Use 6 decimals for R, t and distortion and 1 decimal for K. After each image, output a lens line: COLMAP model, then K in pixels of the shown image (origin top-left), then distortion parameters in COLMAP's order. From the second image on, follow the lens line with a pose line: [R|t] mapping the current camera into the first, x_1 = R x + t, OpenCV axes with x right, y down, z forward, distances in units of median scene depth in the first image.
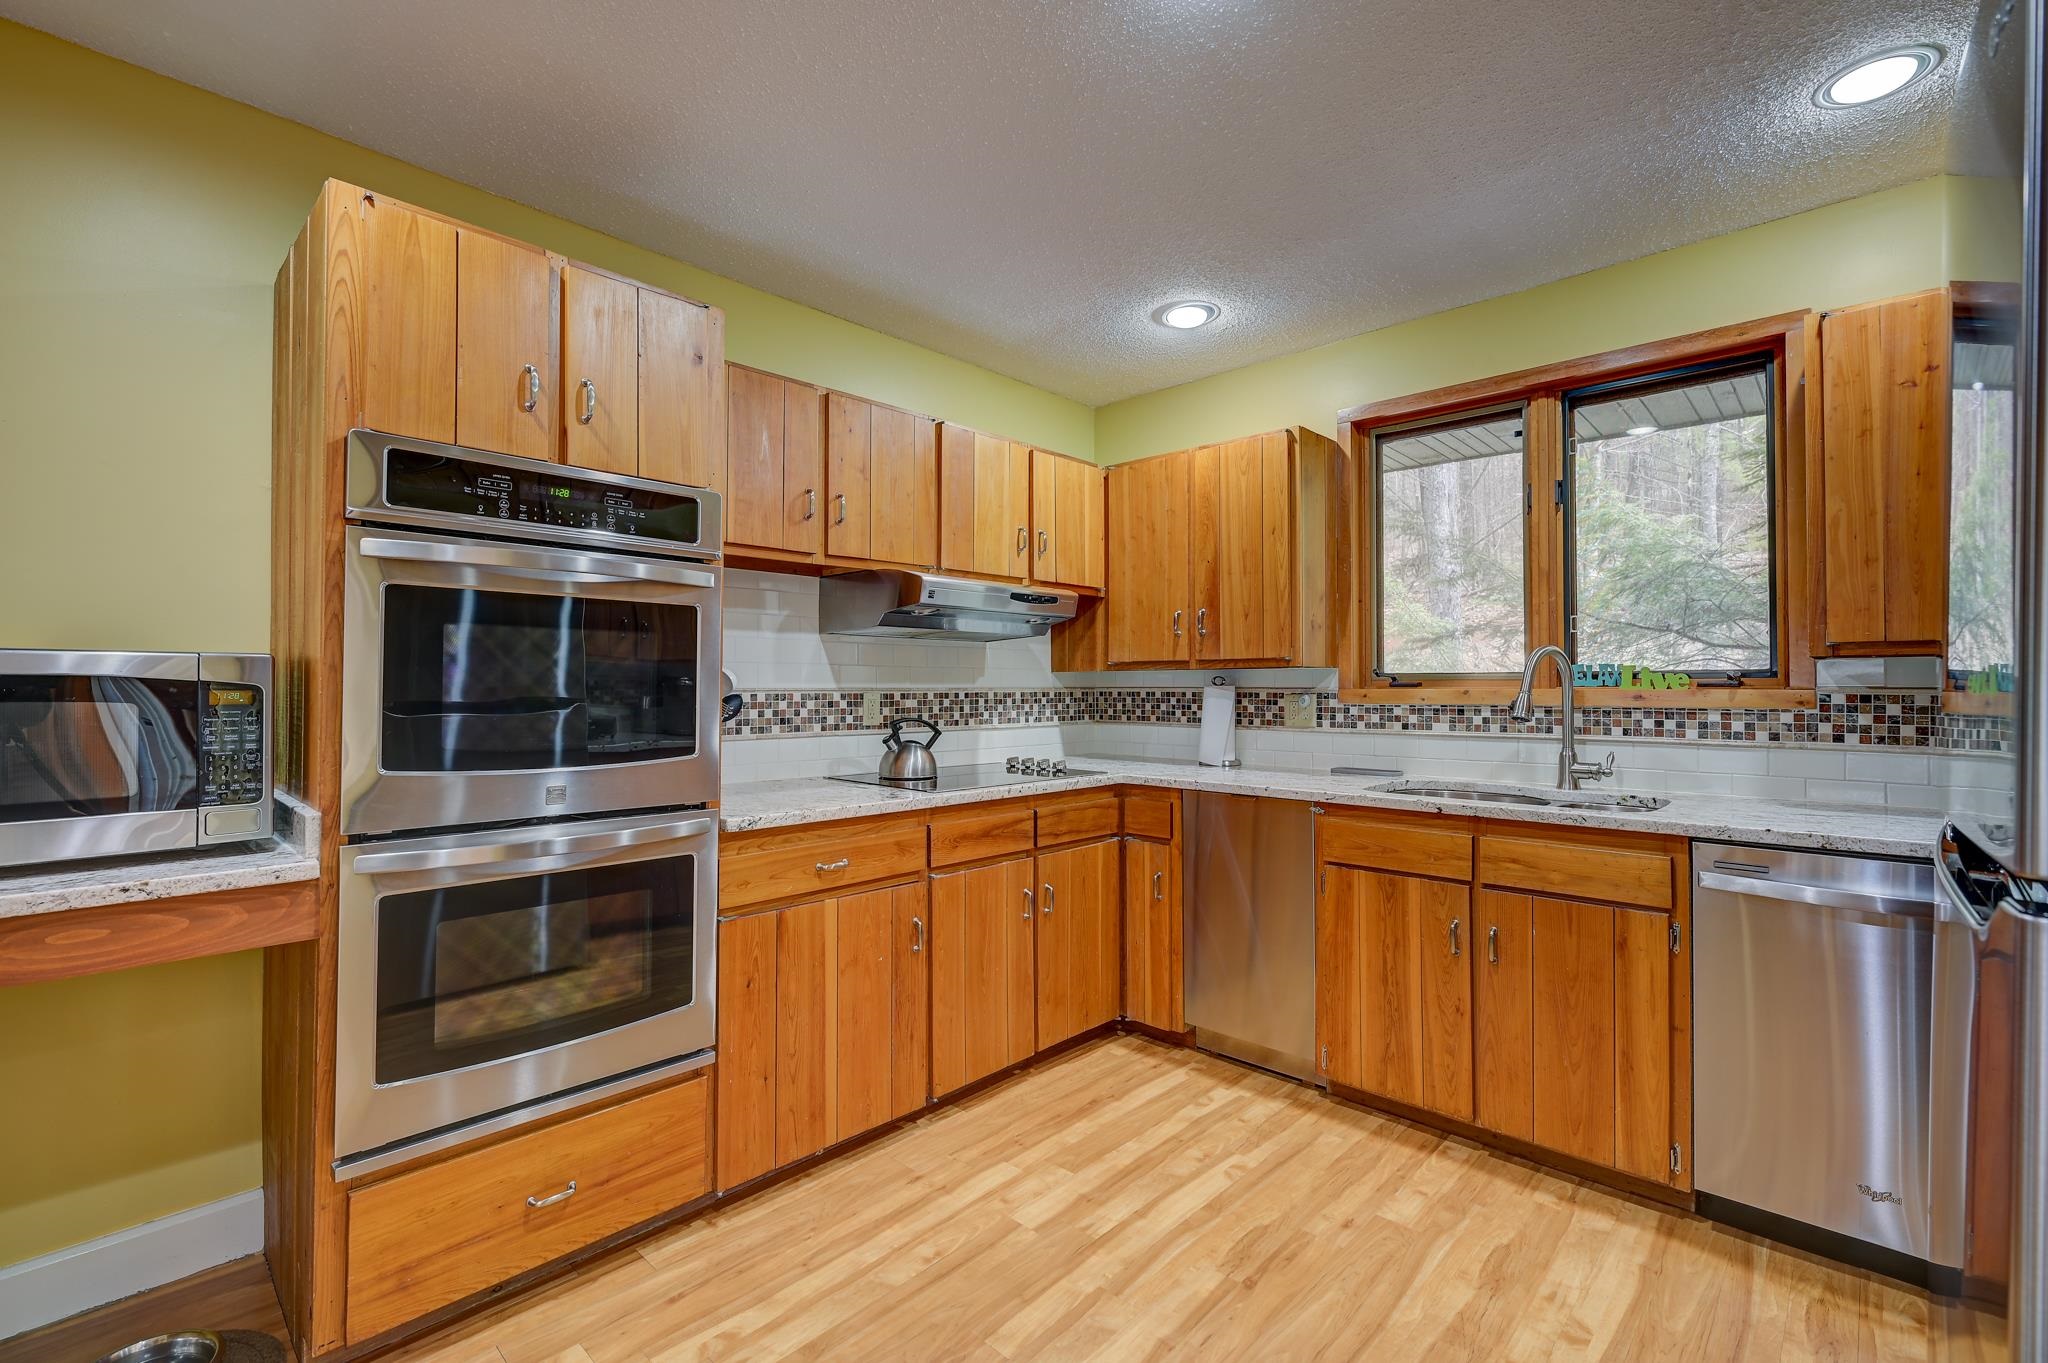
lens RADIAL K [[916.1, 0, 1022.4], [0, 916.1, 675.5], [0, 0, 1]] dist [0.002045, 0.001227]
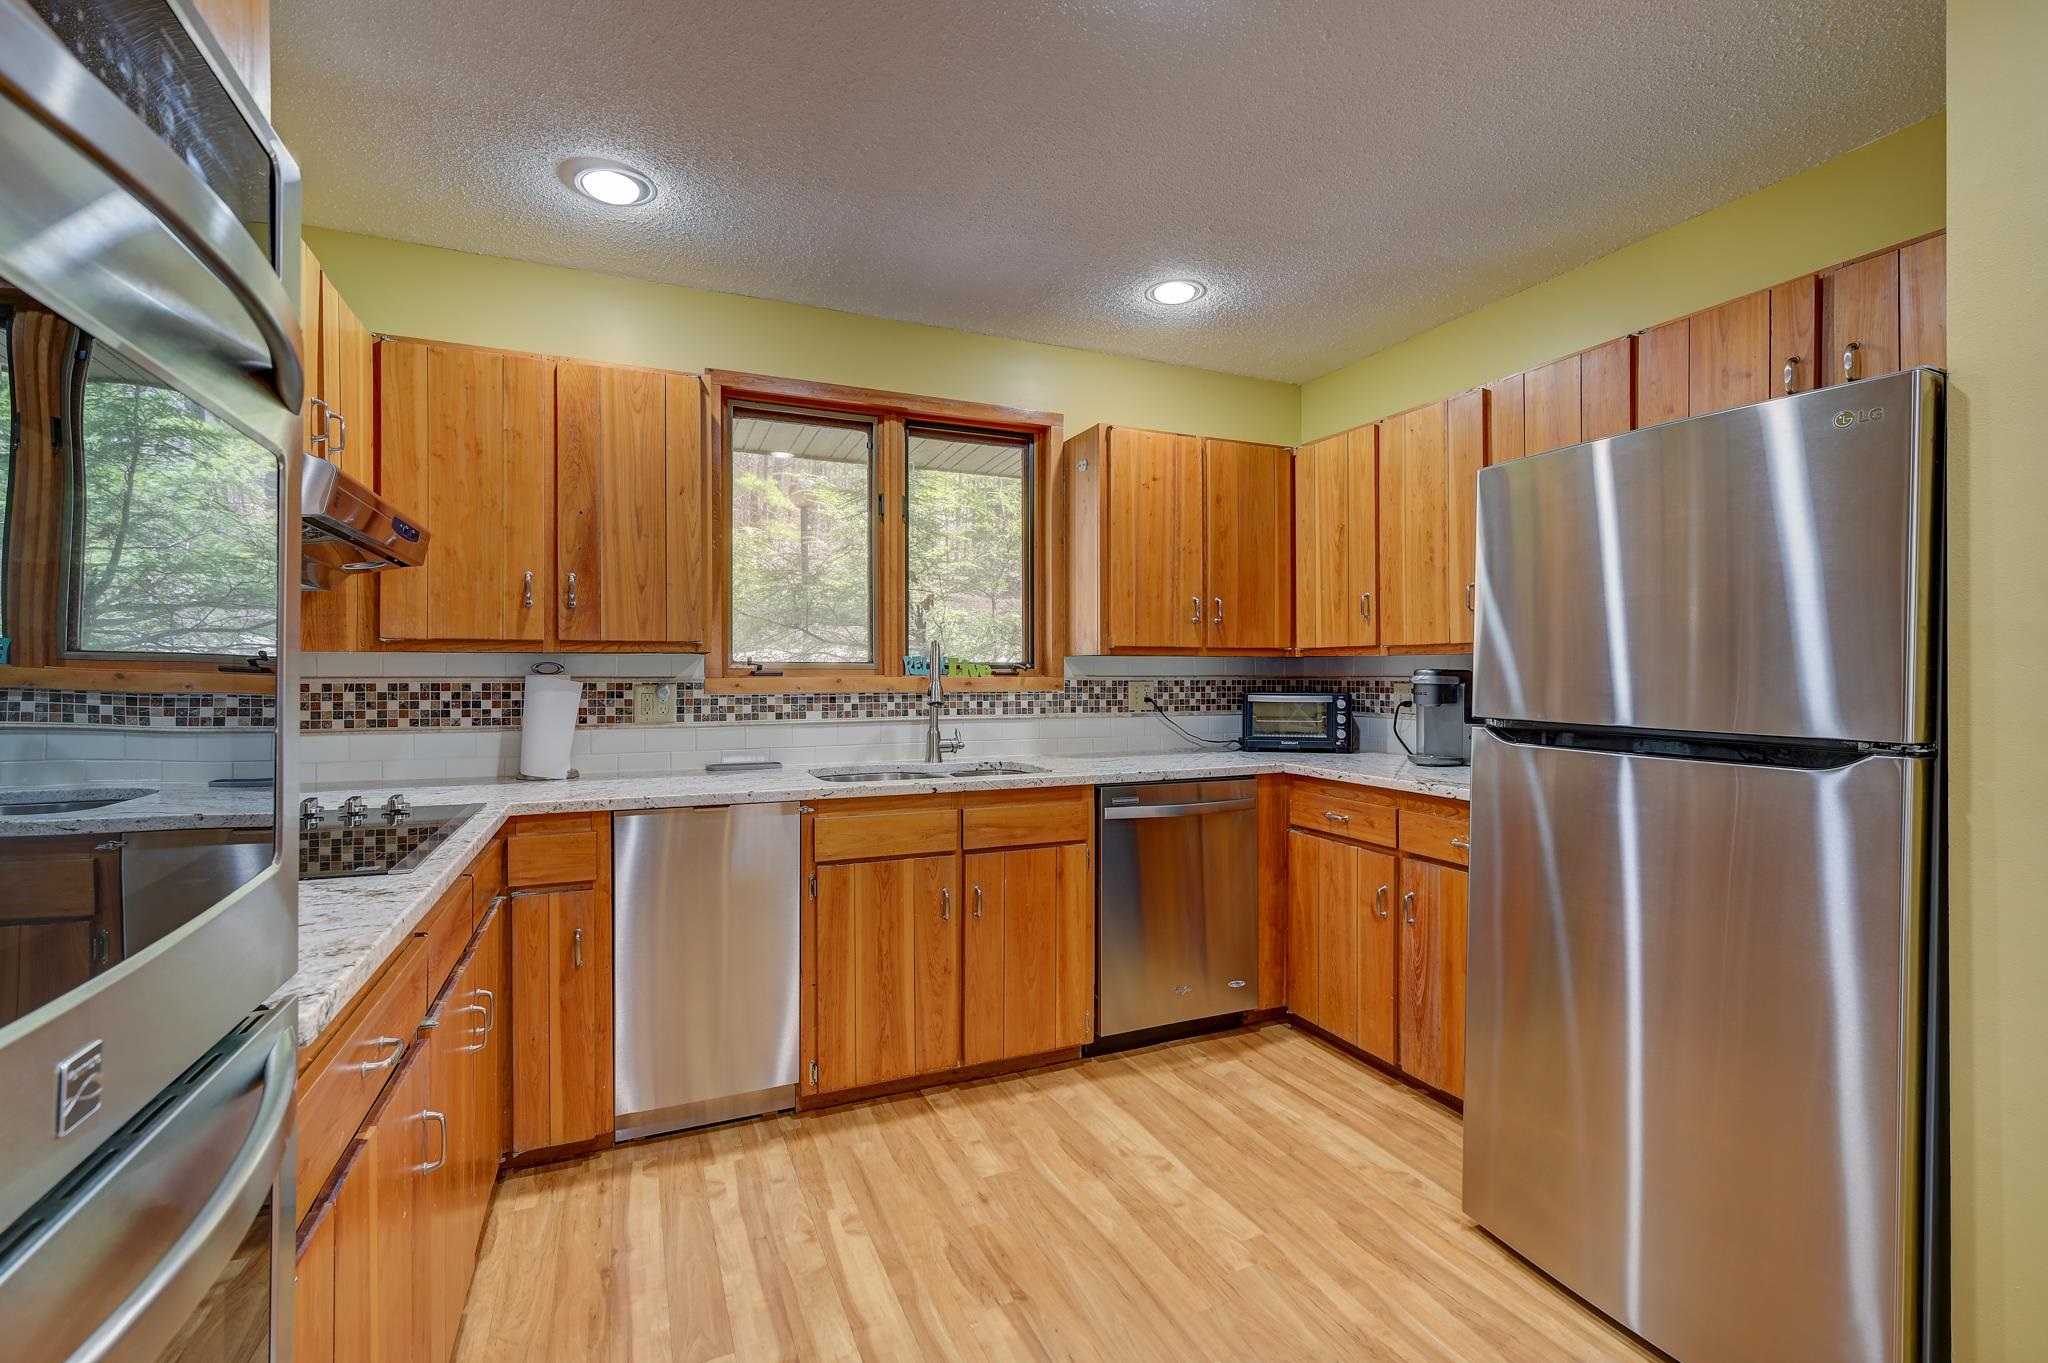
lens RADIAL K [[916.1, 0, 1032.5], [0, 916.1, 674.5], [0, 0, 1]] dist [0.002045, 0.001227]
pose [[0.373474, 0.000360, 0.927640, -0.447027], [-0.009884, 0.999945, 0.003592, 0.005642], [-0.927588, -0.010510, 0.373457, 0.443240]]
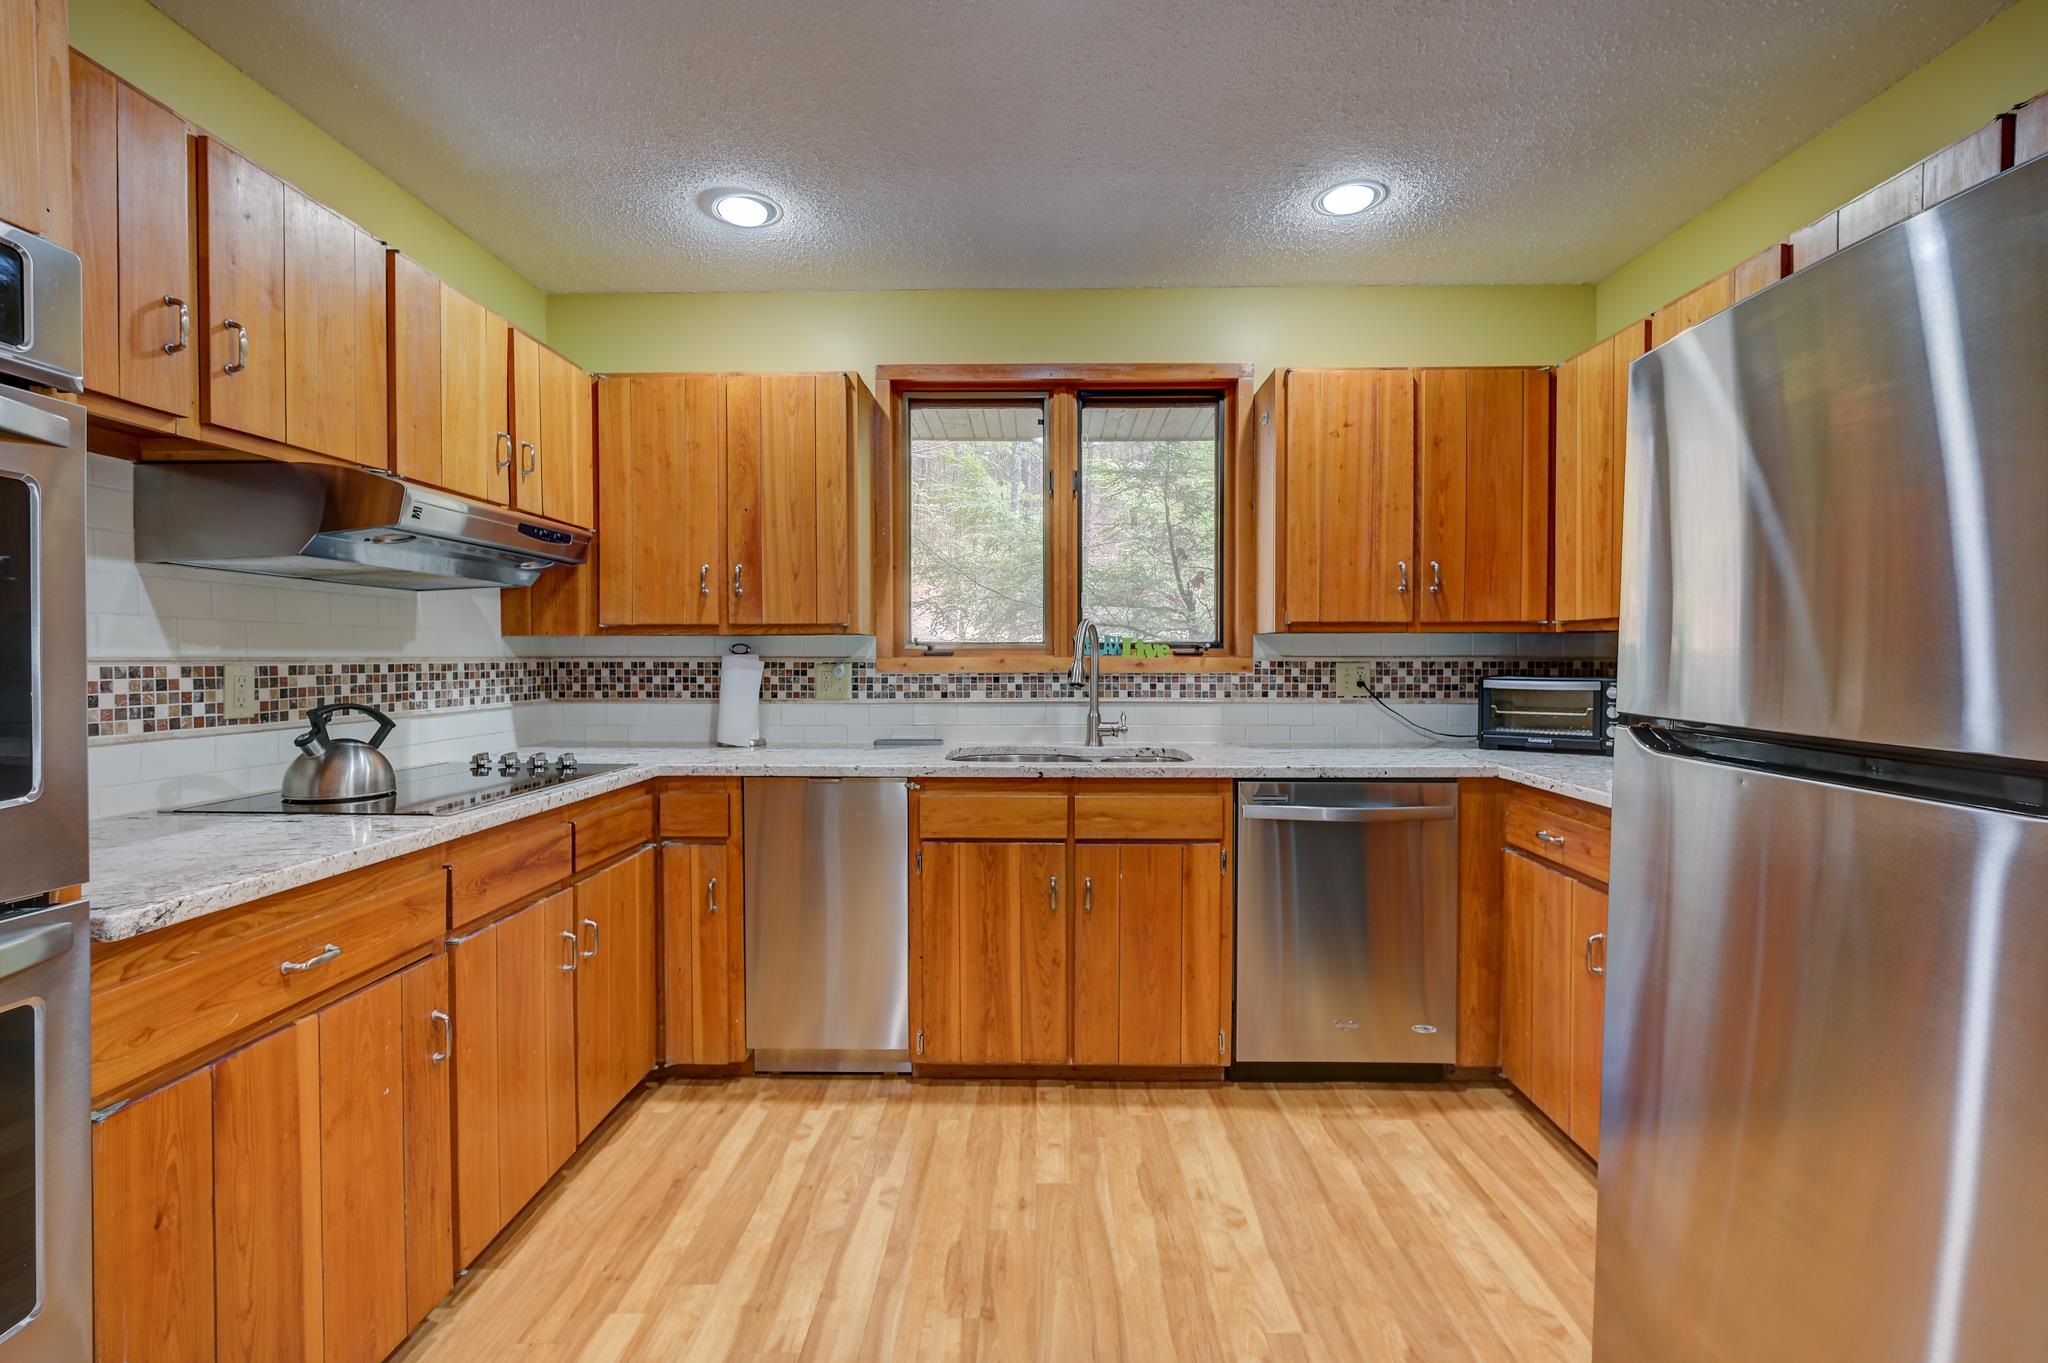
lens RADIAL K [[916.1, 0, 1030.6], [0, 916.1, 674.5], [0, 0, 1]] dist [0.002045, 0.001227]
pose [[0.732262, -0.013378, 0.680892, -0.229939], [-0.007979, 0.999570, 0.028220, 0.004491], [-0.680976, -0.026097, 0.731840, 0.227333]]
